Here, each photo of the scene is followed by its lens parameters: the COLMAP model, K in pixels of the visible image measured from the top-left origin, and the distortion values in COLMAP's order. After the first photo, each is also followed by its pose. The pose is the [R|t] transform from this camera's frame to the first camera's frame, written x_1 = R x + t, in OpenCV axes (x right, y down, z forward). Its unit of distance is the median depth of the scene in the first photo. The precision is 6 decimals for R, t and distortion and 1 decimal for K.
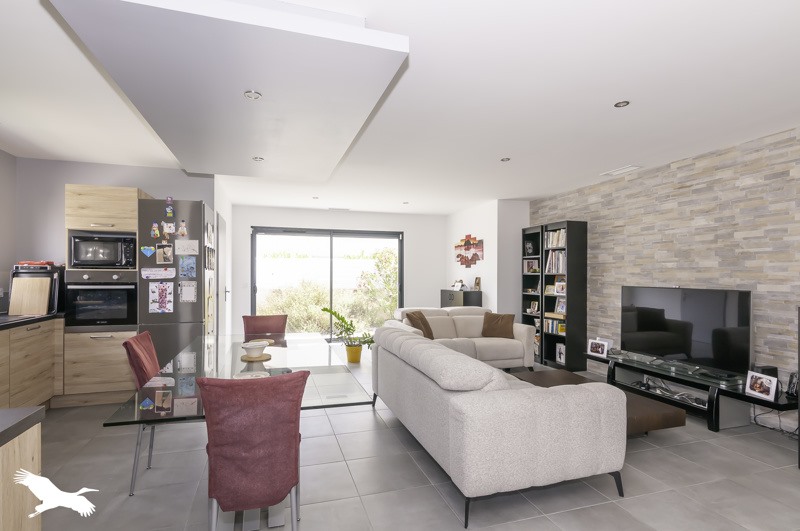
lens RADIAL K [[396.0, 0, 400.0], [0, 396.0, 265.5], [0, 0, 1]] dist [0.002963, 0.000635]
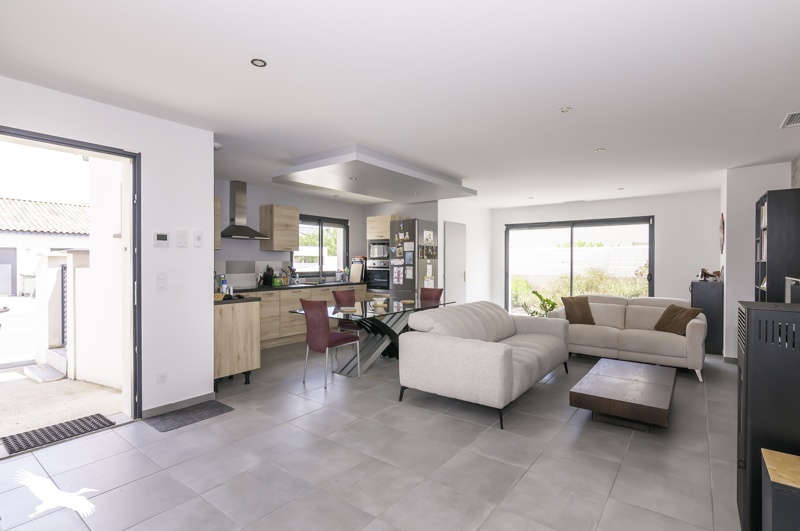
lens RADIAL K [[396.0, 0, 400.0], [0, 396.0, 265.5], [0, 0, 1]] dist [0.002963, 0.000635]
pose [[0.581204, 0.004873, -0.813743, 0.832135], [0.019063, 0.999626, 0.019601, 0.001339], [0.813535, -0.026905, 0.580894, -0.019139]]
